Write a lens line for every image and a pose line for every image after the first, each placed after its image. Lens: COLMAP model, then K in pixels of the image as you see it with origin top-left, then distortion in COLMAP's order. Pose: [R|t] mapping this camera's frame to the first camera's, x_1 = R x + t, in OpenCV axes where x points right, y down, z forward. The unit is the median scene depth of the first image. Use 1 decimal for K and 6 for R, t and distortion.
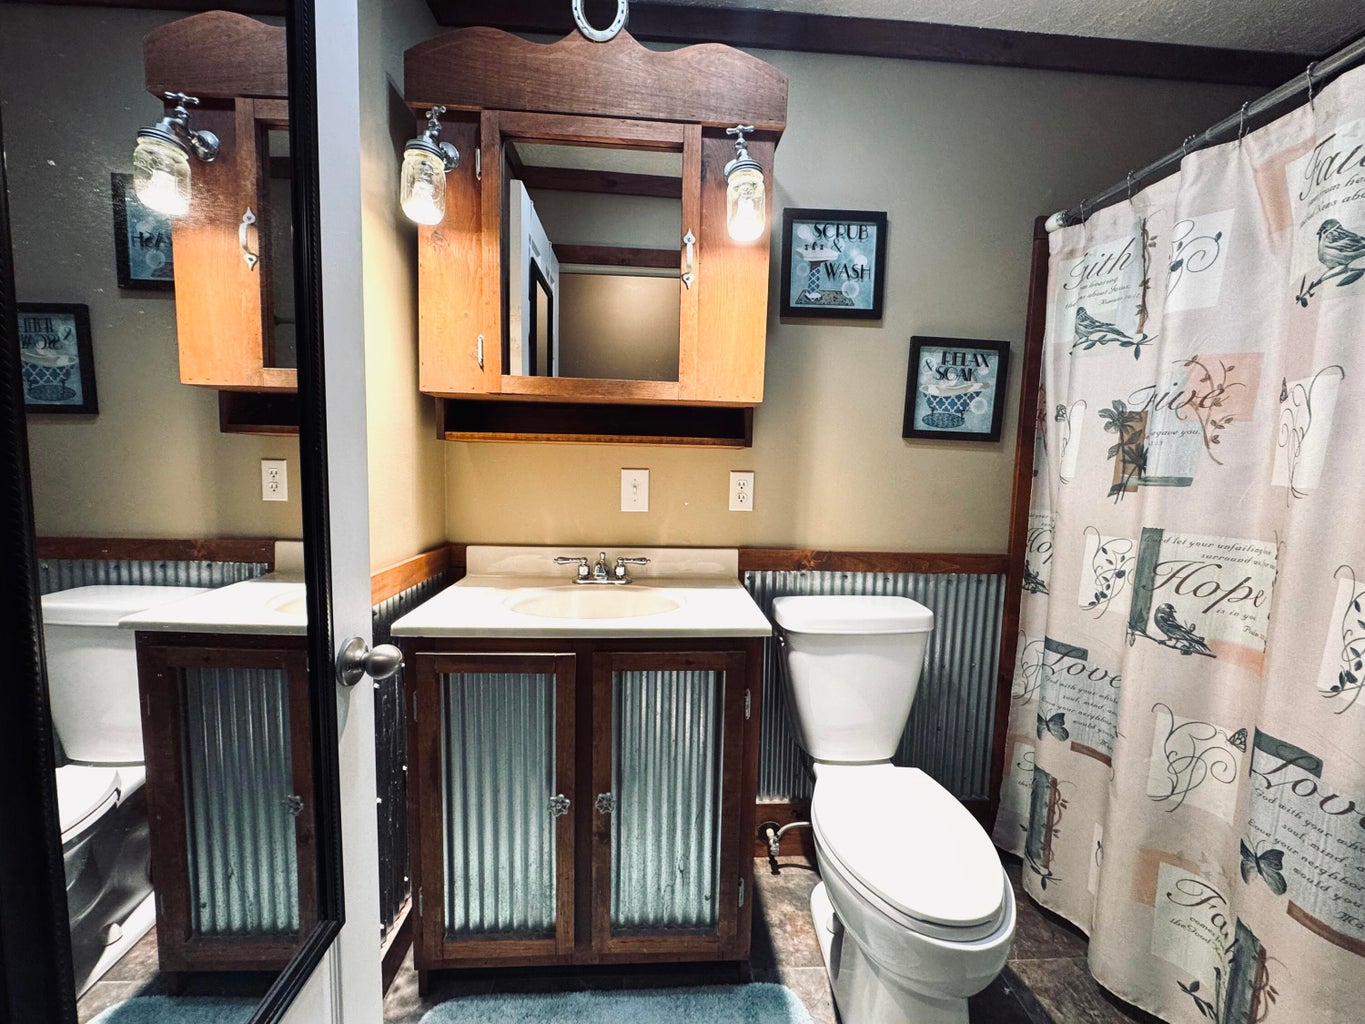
lens RADIAL K [[543.6, 0, 684.5], [0, 543.6, 510.8], [0, 0, 1]] dist [-0.002637, 0.000211]
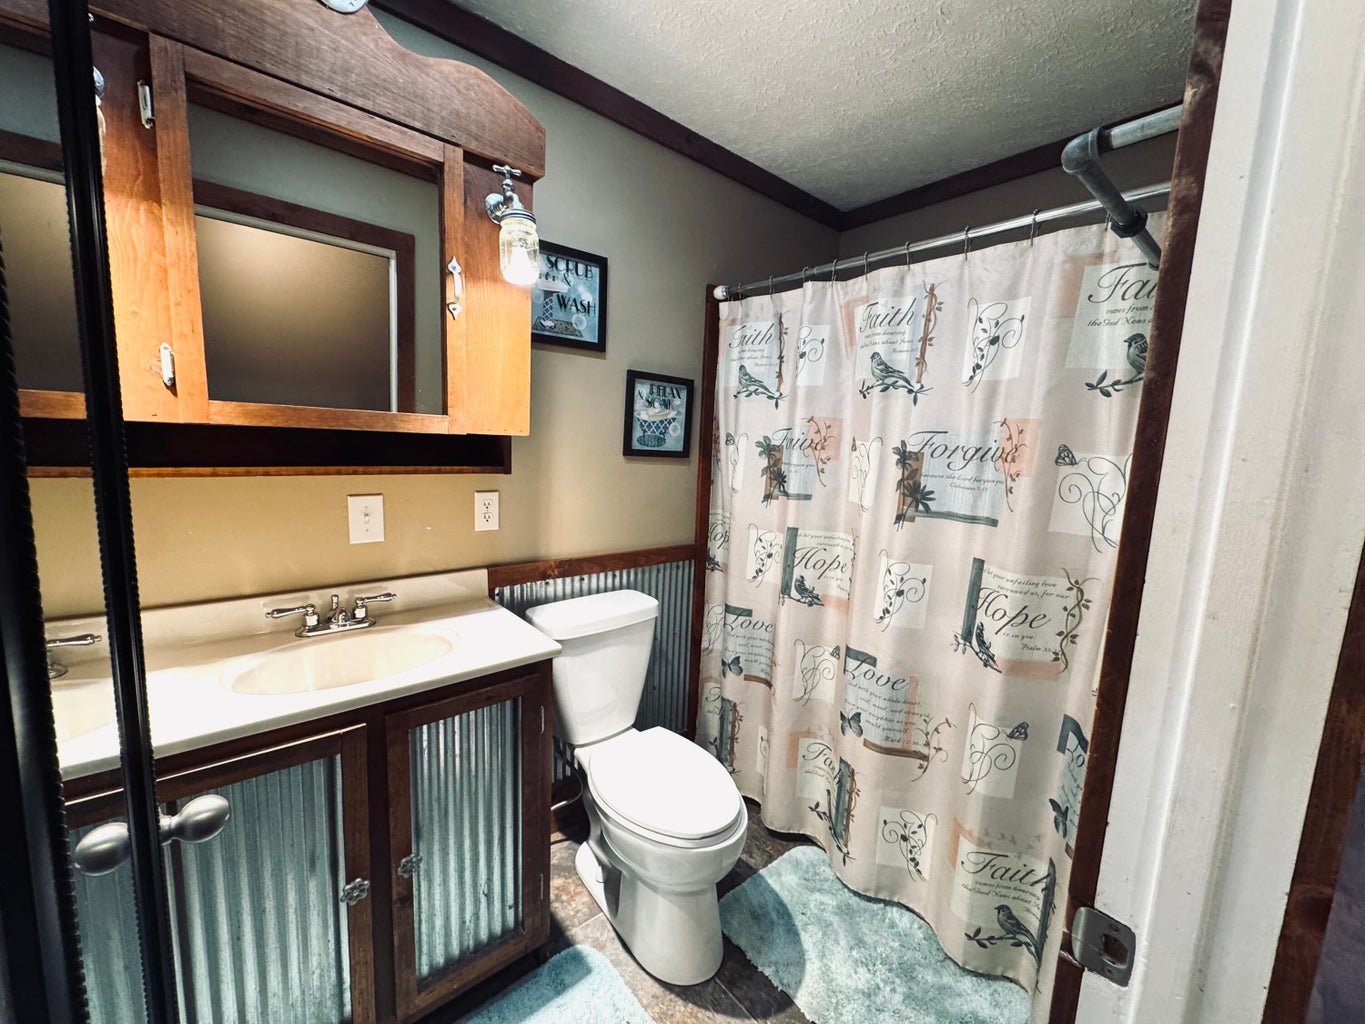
lens RADIAL K [[543.6, 0, 684.5], [0, 543.6, 510.8], [0, 0, 1]] dist [-0.002637, 0.000211]
pose [[0.796752, -0.070417, 0.600190, -0.251879], [0.033225, 0.996790, 0.072842, -0.118421], [-0.603392, -0.038095, 0.796534, -0.022886]]
